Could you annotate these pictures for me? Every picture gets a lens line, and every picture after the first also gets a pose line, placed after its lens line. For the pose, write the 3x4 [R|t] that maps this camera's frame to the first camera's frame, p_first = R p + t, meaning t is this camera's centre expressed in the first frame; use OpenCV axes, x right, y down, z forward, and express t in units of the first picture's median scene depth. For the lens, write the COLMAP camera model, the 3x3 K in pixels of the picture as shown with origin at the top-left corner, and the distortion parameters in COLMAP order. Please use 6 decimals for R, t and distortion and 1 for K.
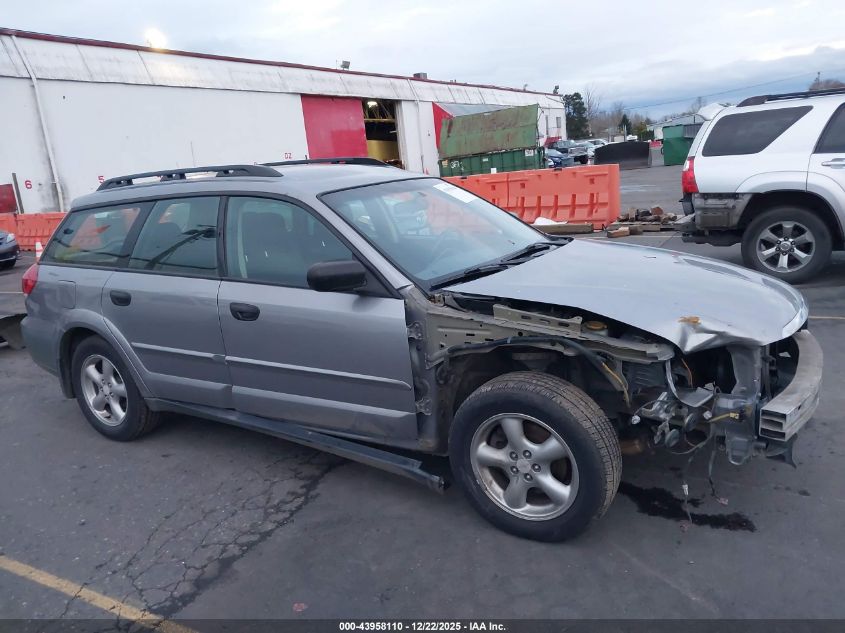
lens RADIAL K [[676.6, 0, 422.5], [0, 676.6, 316.5], [0, 0, 1]] dist [-0.002878, 0.001553]
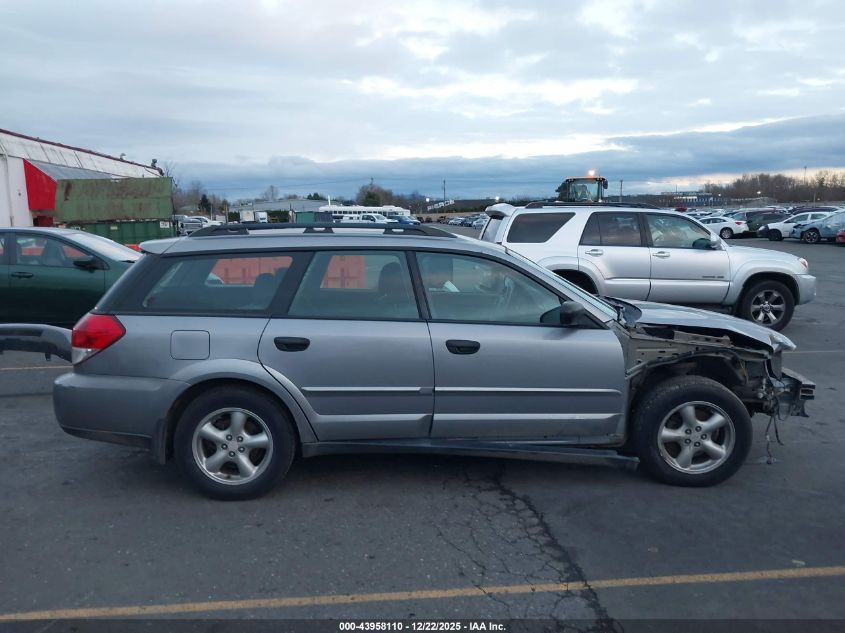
lens RADIAL K [[686.5, 0, 420.2], [0, 686.5, 283.8], [0, 0, 1]] dist [0.070019, -0.149065]
pose [[0.810484, 0.030035, 0.584990, -1.062982], [0.065195, 0.987854, -0.141045, 0.050458], [-0.582121, 0.152453, 0.798682, 0.060358]]
